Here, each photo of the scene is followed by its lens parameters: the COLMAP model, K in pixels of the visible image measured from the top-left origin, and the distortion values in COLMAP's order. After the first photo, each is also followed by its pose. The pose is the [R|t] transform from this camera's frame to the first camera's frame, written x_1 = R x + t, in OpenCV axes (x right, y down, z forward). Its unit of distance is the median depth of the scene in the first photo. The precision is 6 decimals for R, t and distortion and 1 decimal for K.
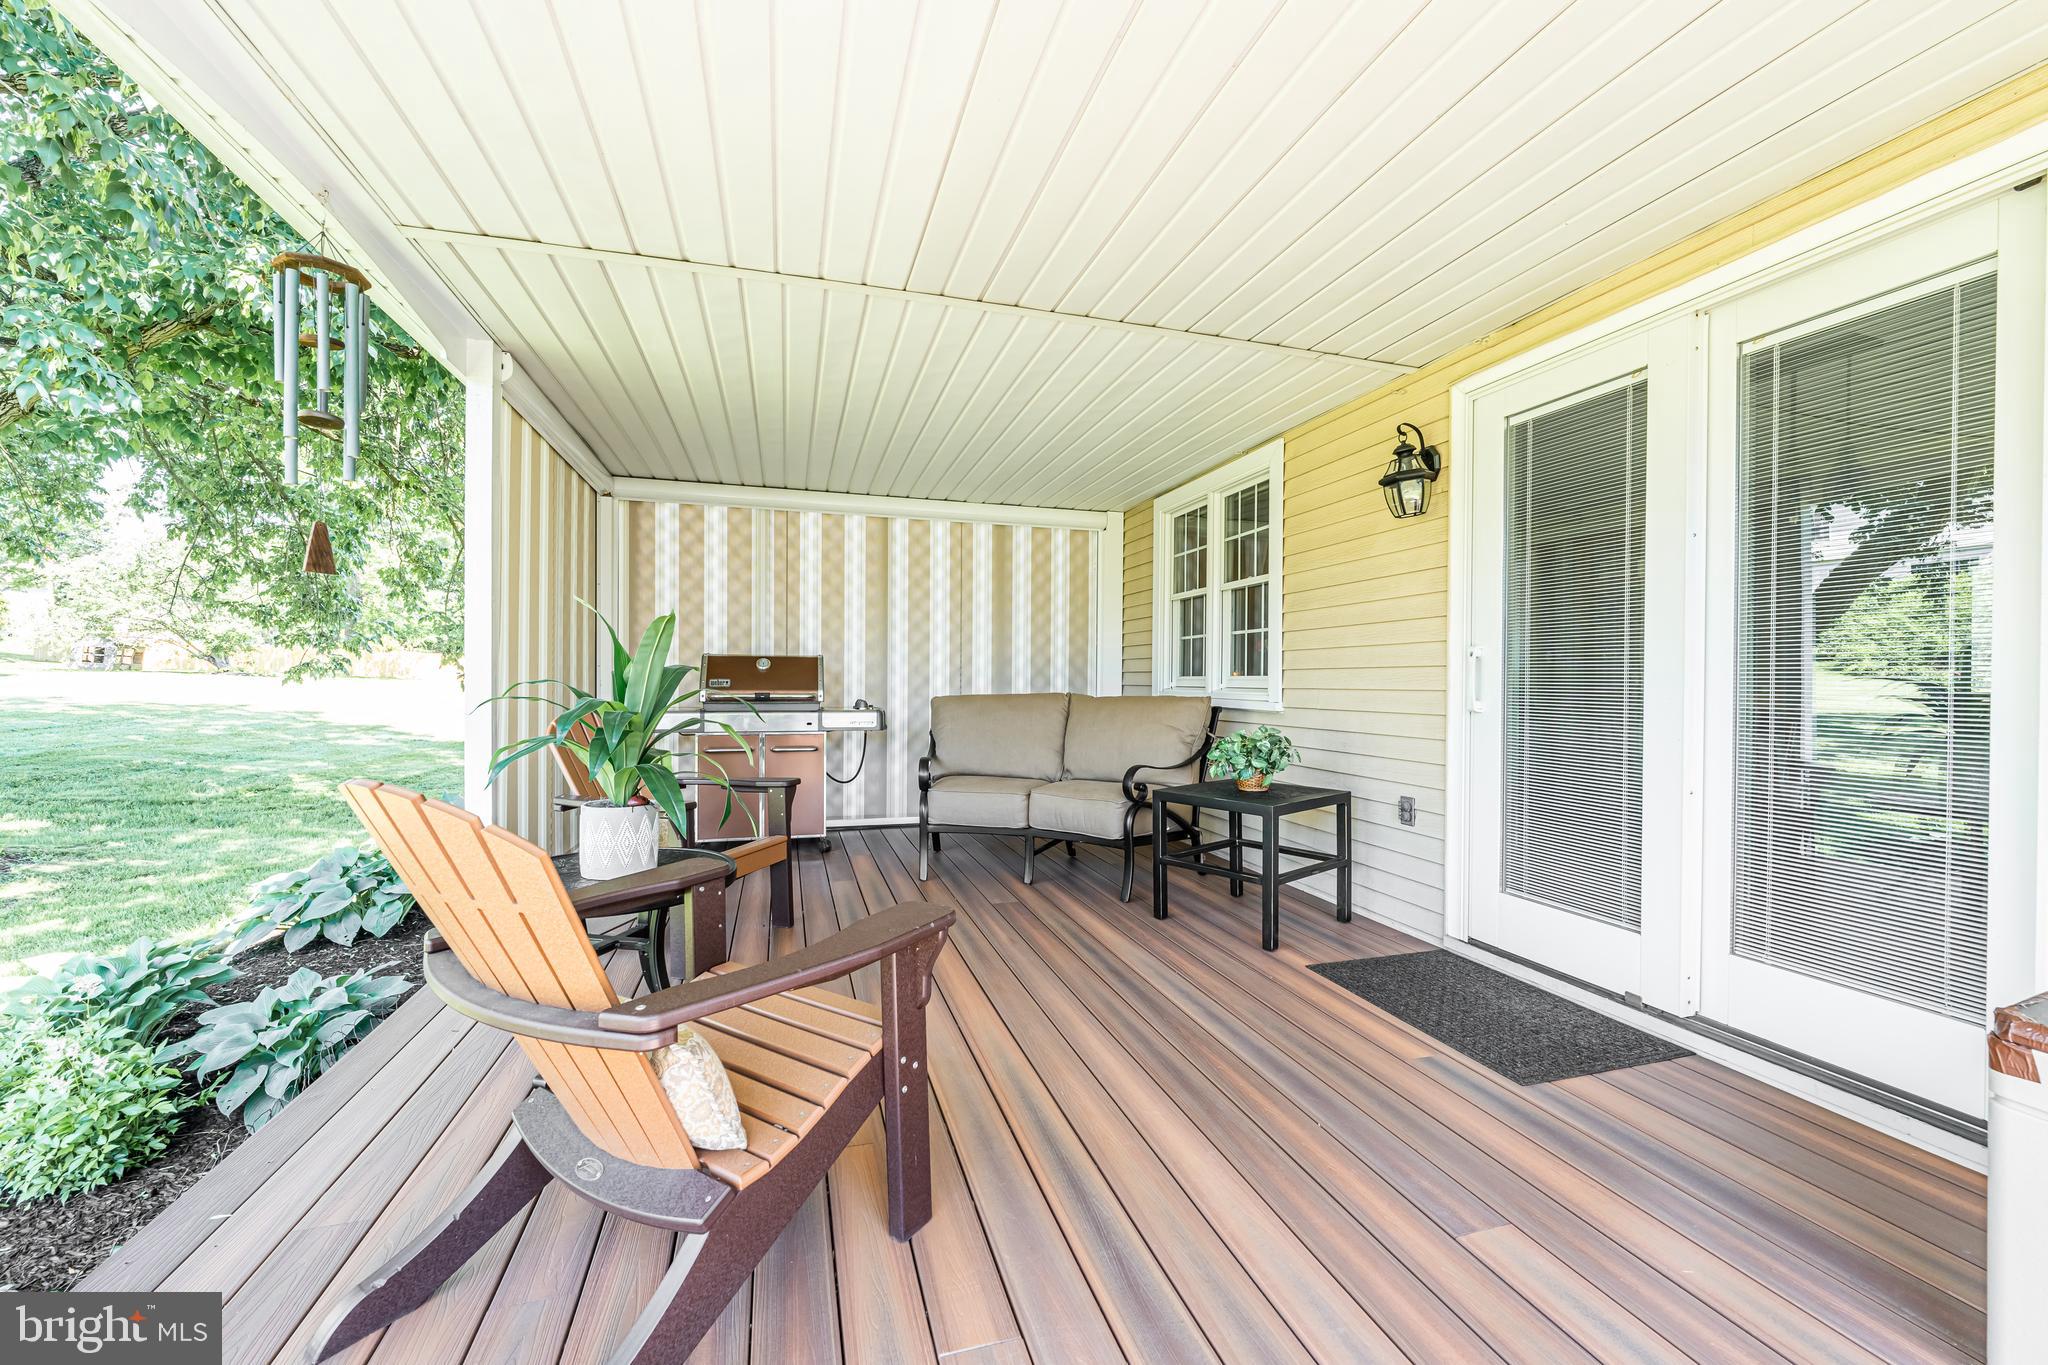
lens RADIAL K [[821.7, 0, 1024.0], [0, 821.7, 682.5], [0, 0, 1]] dist [-0.000931, -0.000112]
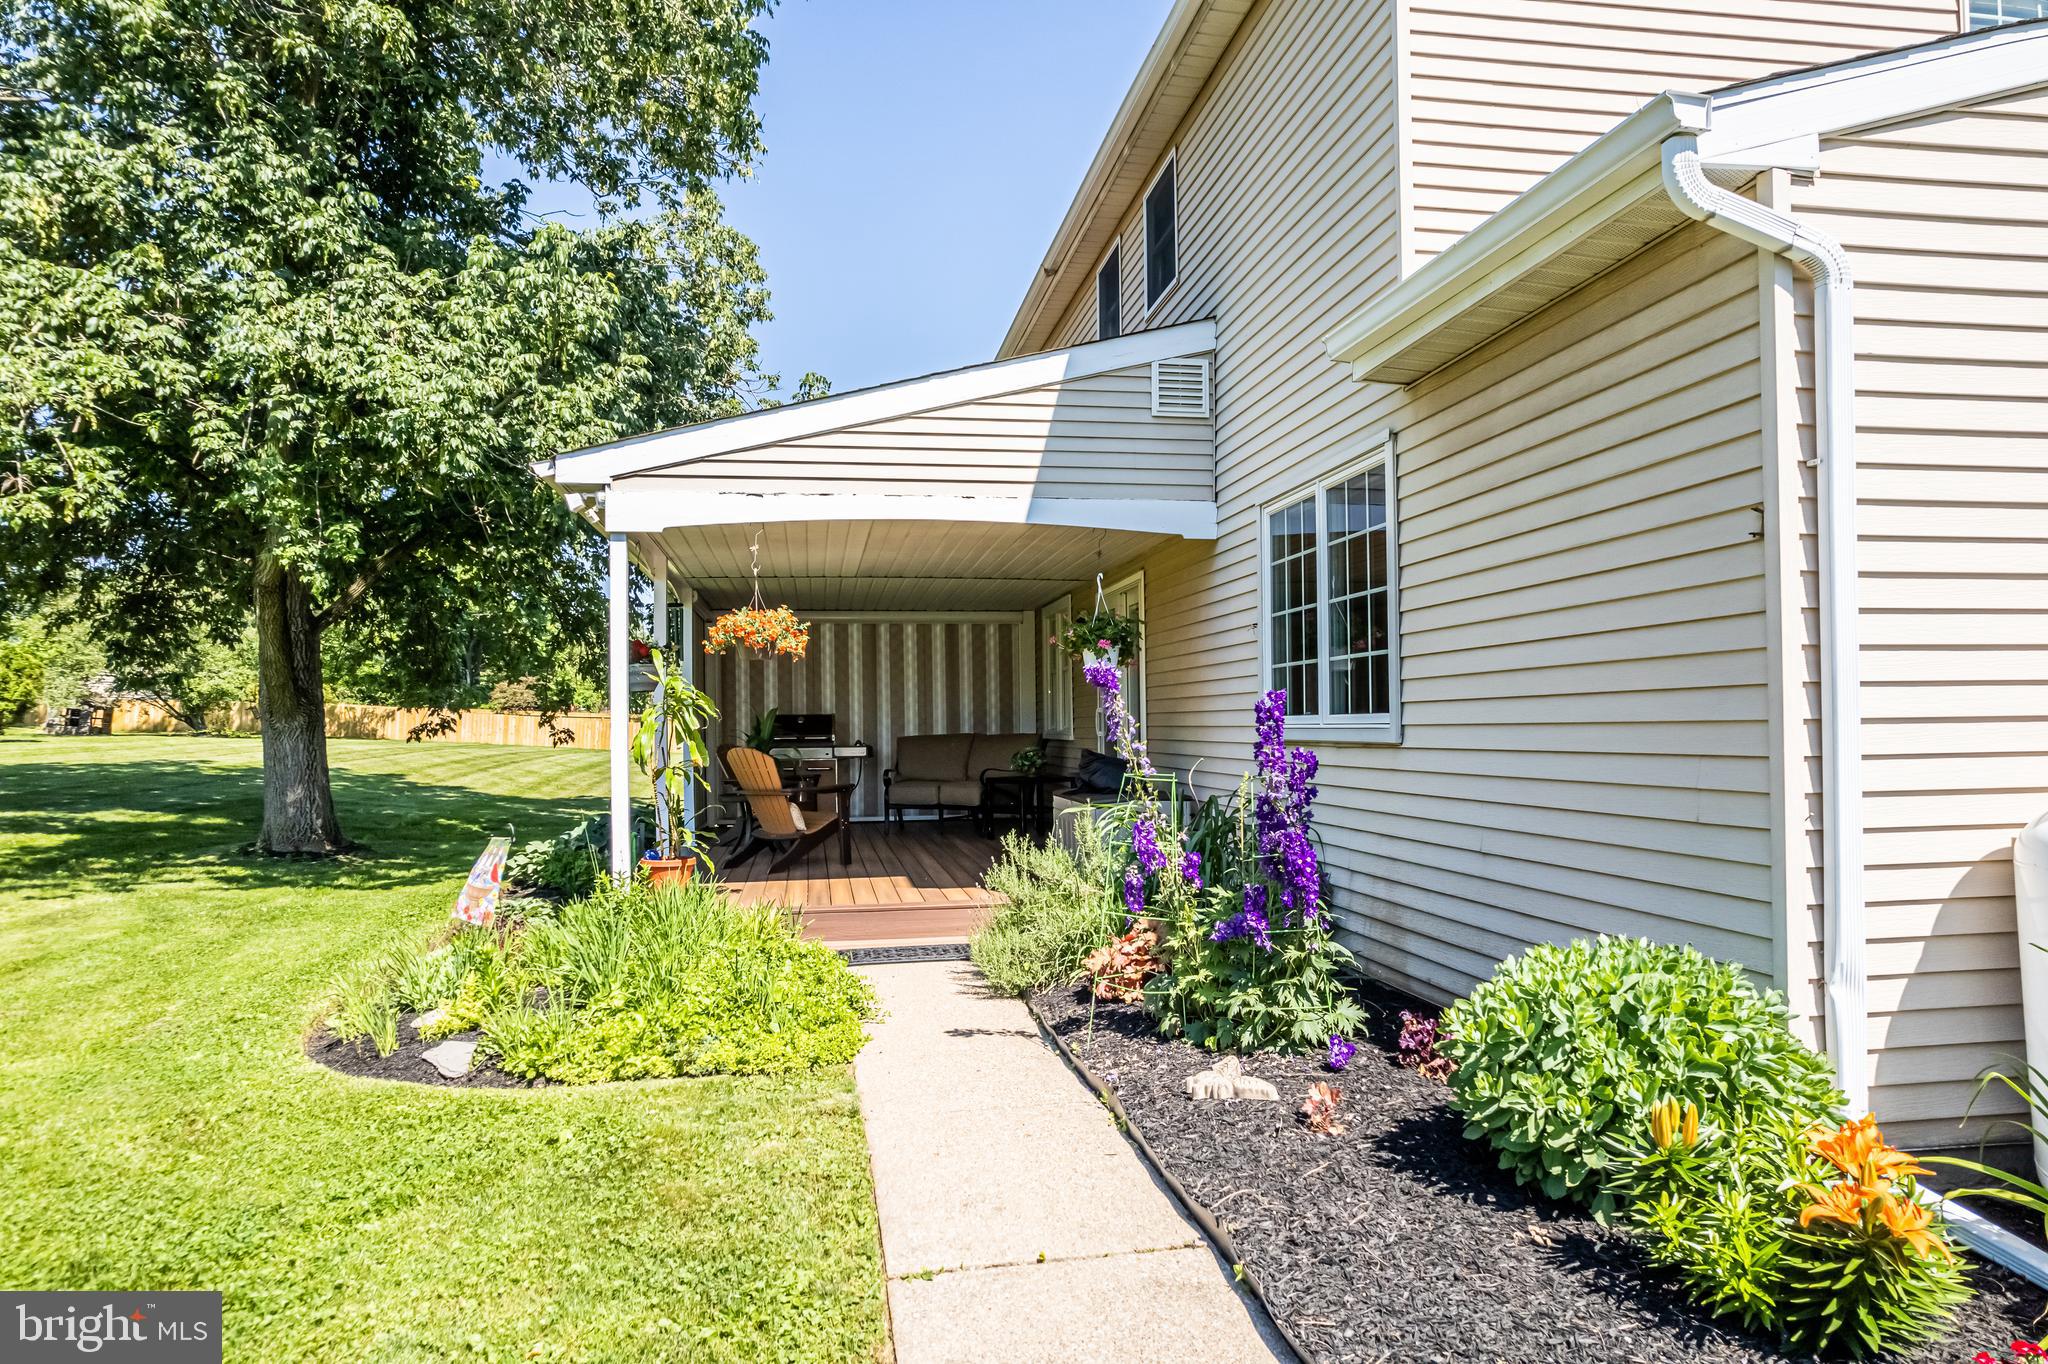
lens RADIAL K [[1307.5, 0, 1037.0], [0, 1307.5, 695.8], [0, 0, 1]] dist [-0.068618, 0.060420]
pose [[0.993039, -0.027846, -0.114447, 0.439774], [0.025553, 0.999443, -0.021450, -0.003447], [0.114981, 0.018376, 0.993198, -1.496925]]
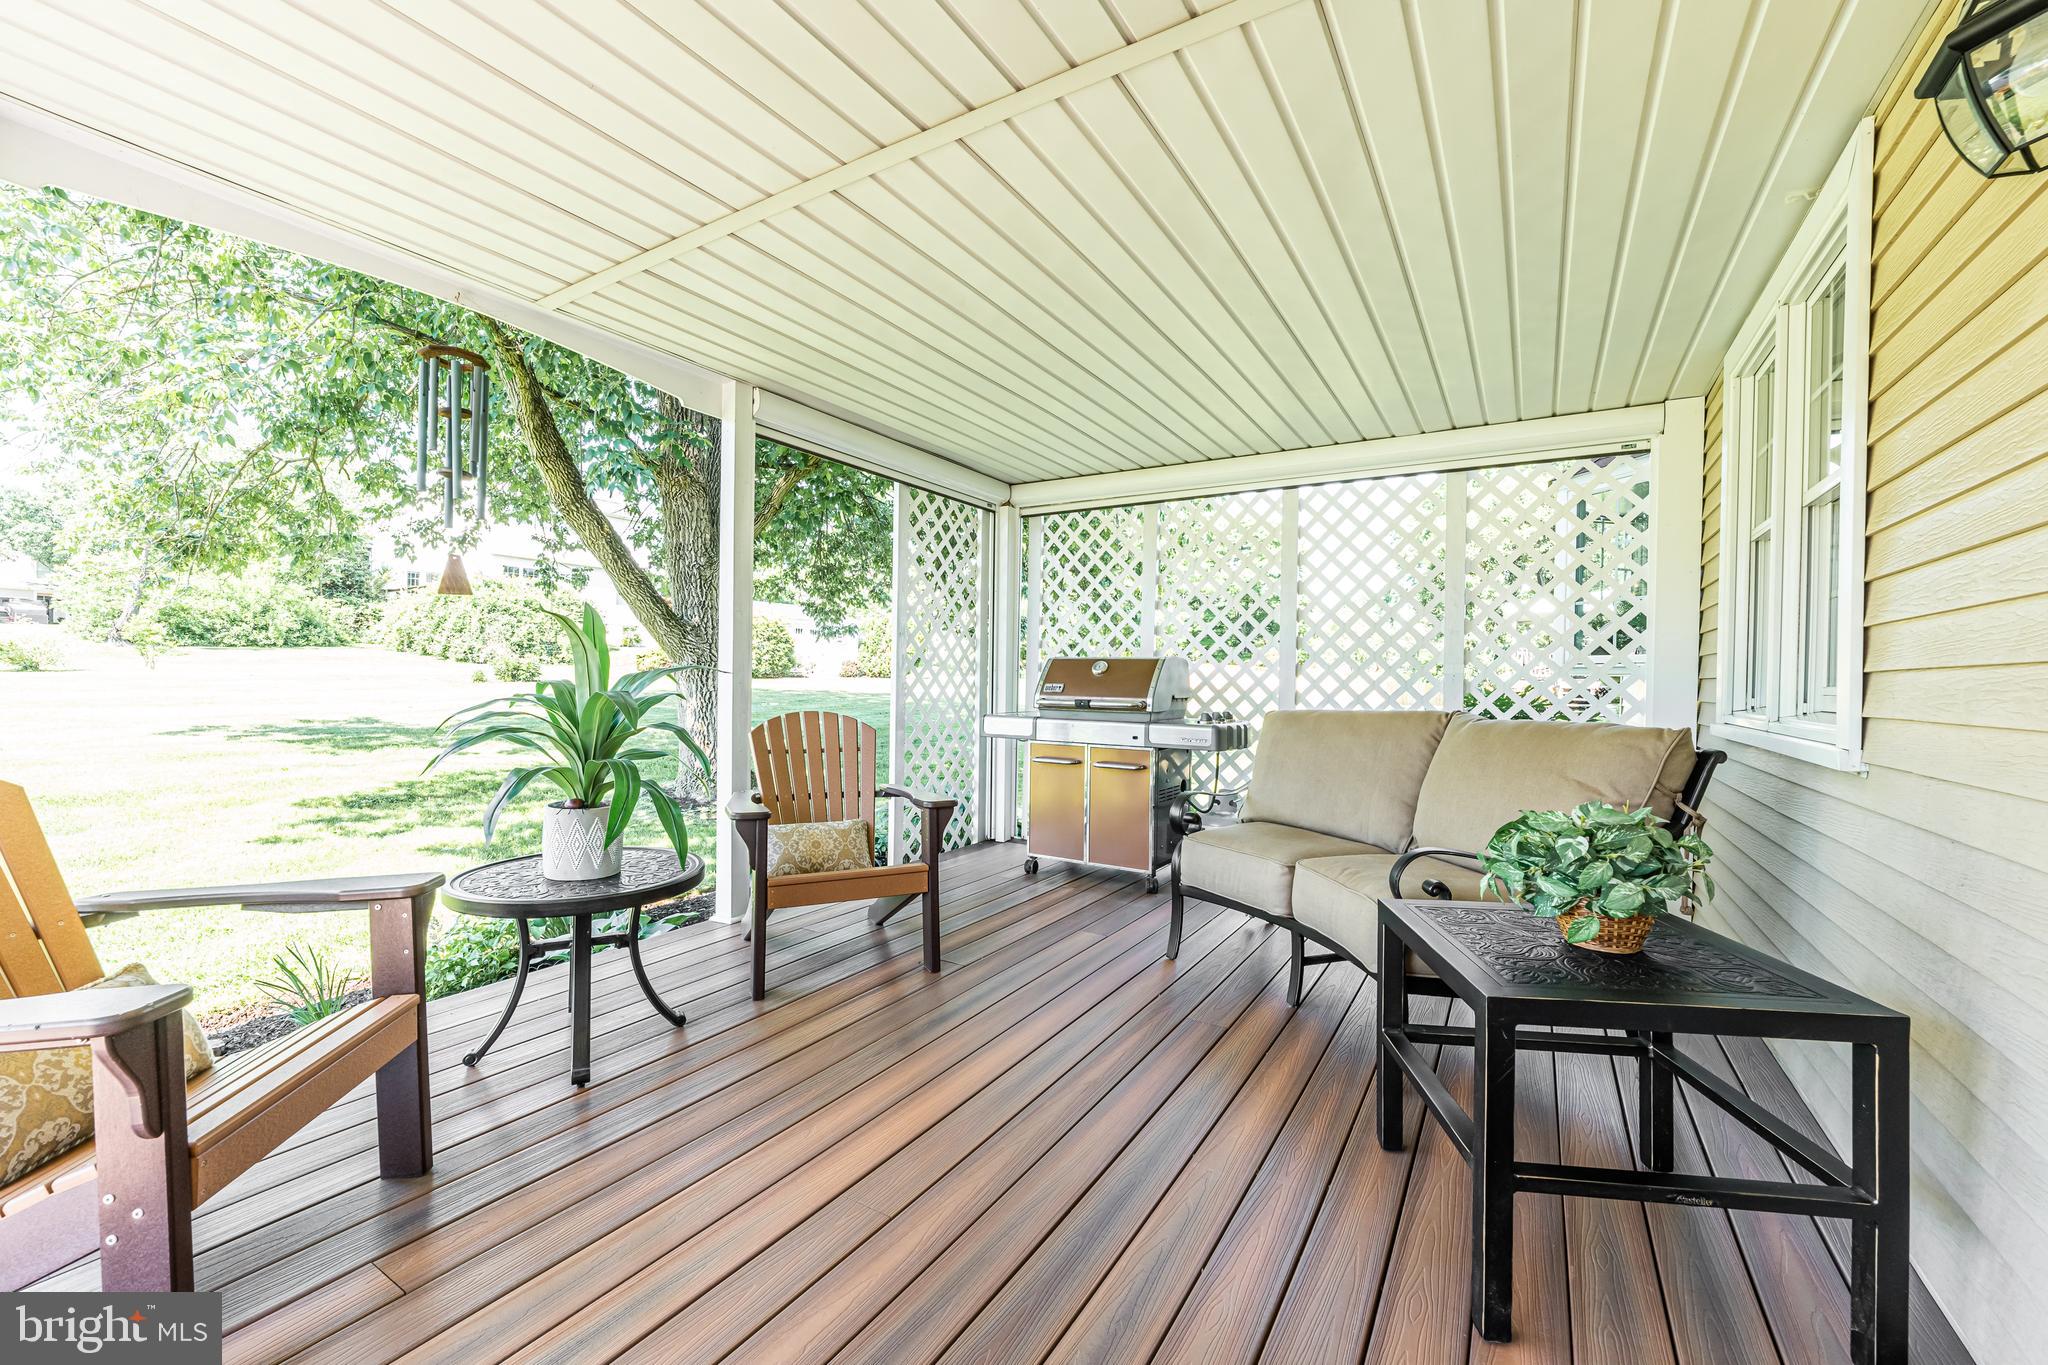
lens RADIAL K [[821.7, 0, 1024.0], [0, 821.7, 682.5], [0, 0, 1]] dist [-0.000931, -0.000112]
pose [[0.666122, 0.007019, -0.745810, 0.261107], [-0.013936, 0.999898, -0.003037, -0.002049], [0.745713, 0.012416, 0.666152, 0.314392]]
